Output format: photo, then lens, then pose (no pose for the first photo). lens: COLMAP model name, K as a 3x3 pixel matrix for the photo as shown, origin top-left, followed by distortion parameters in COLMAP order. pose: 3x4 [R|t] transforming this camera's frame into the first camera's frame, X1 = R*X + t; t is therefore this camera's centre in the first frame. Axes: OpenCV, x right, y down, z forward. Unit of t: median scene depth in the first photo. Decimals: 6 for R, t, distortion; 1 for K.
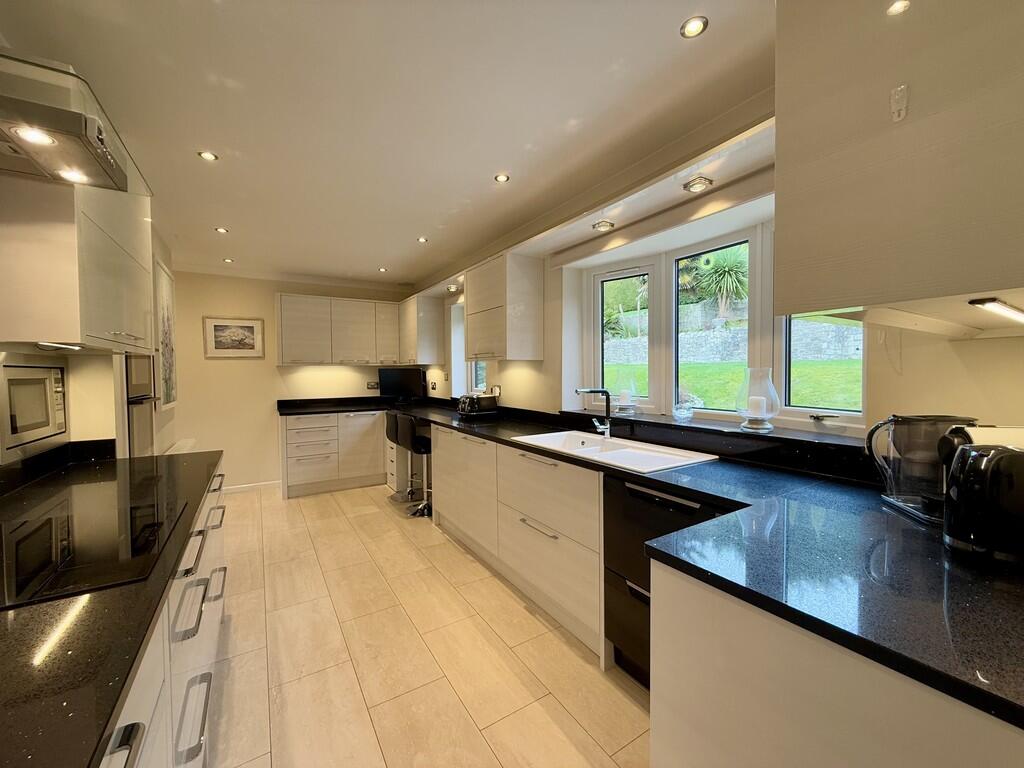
lens RADIAL K [[413.0, 0, 513.9], [0, 413.0, 383.1], [0, 0, 1]] dist [0.000543, 0.000369]
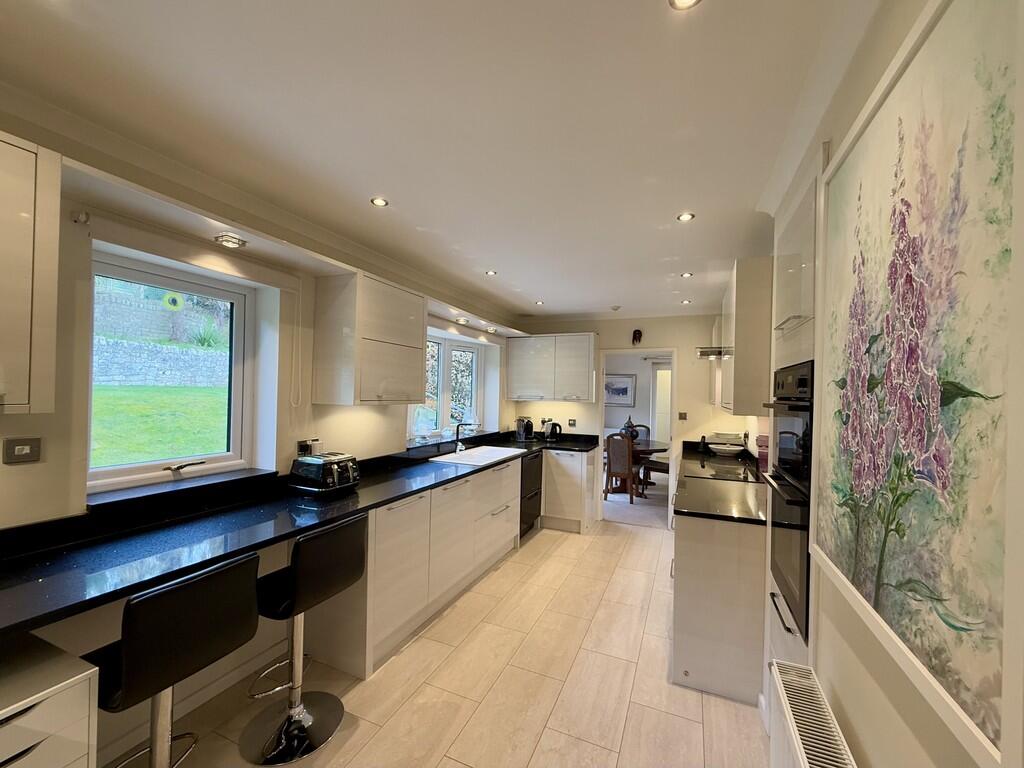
lens RADIAL K [[413.0, 0, 513.5], [0, 413.0, 388.4], [0, 0, 1]] dist [0.000543, 0.000369]
pose [[-0.569203, -0.002580, 0.822193, -0.828111], [0.001213, 0.999991, 0.003977, -0.084700], [-0.822196, 0.003261, -0.569195, 1.196852]]
